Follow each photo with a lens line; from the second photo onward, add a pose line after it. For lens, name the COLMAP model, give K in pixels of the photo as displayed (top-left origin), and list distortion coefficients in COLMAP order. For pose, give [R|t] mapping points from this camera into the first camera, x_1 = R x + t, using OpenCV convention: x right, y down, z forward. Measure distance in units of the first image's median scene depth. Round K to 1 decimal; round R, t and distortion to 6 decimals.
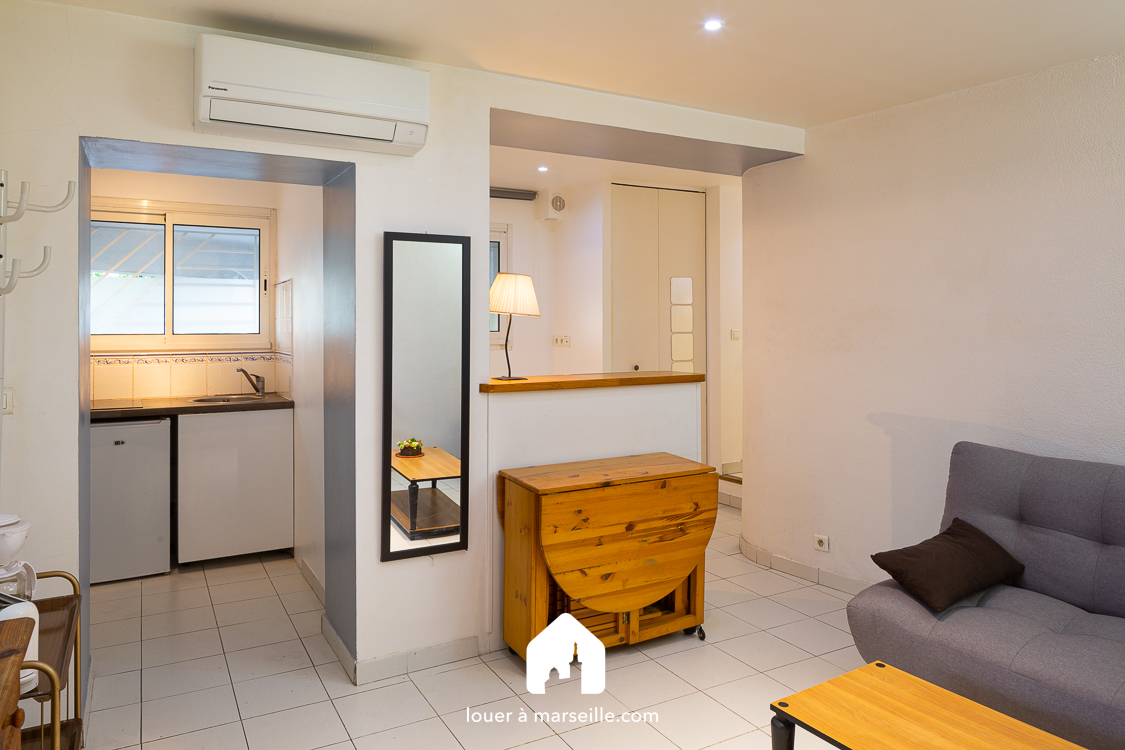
lens RADIAL K [[788.9, 0, 564.8], [0, 788.9, 316.5], [0, 0, 1]] dist [-0.003094, 0.000360]
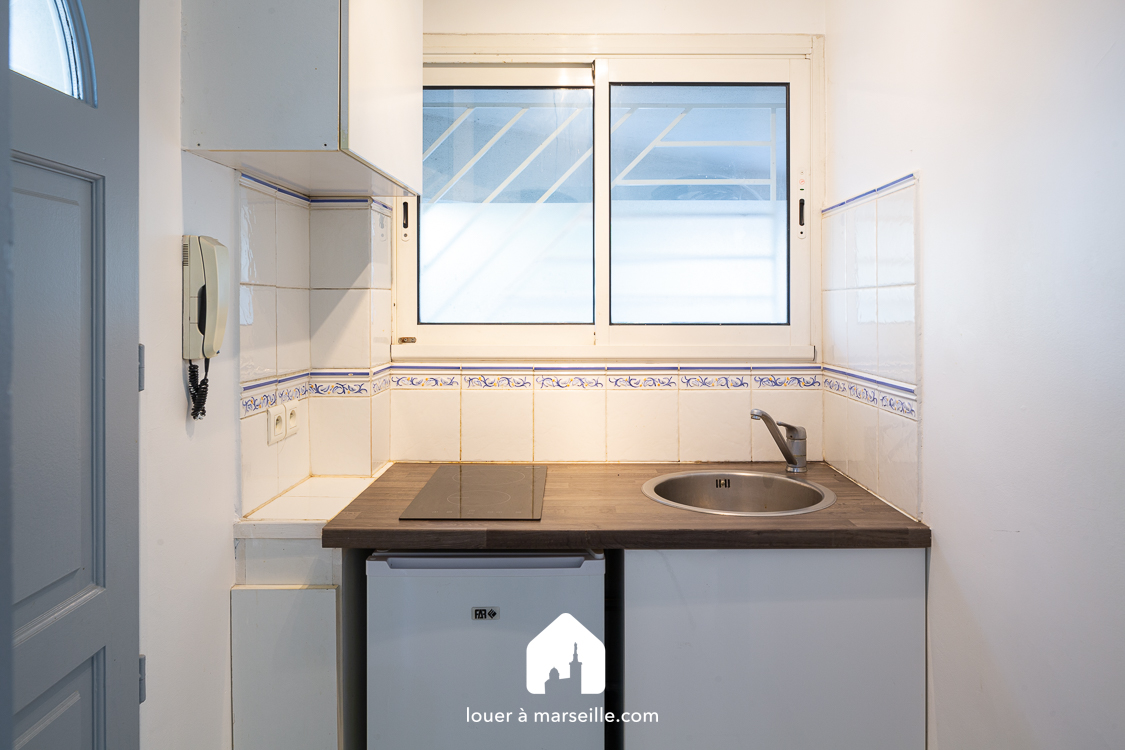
lens RADIAL K [[766.5, 0, 560.7], [0, 766.5, 294.7], [0, 0, 1]] dist [-0.006210, 0.001434]
pose [[0.867129, -0.002433, -0.498078, -0.298479], [0.002486, 0.999997, -0.000558, 0.005490], [0.498077, -0.000754, 0.867132, 0.596227]]
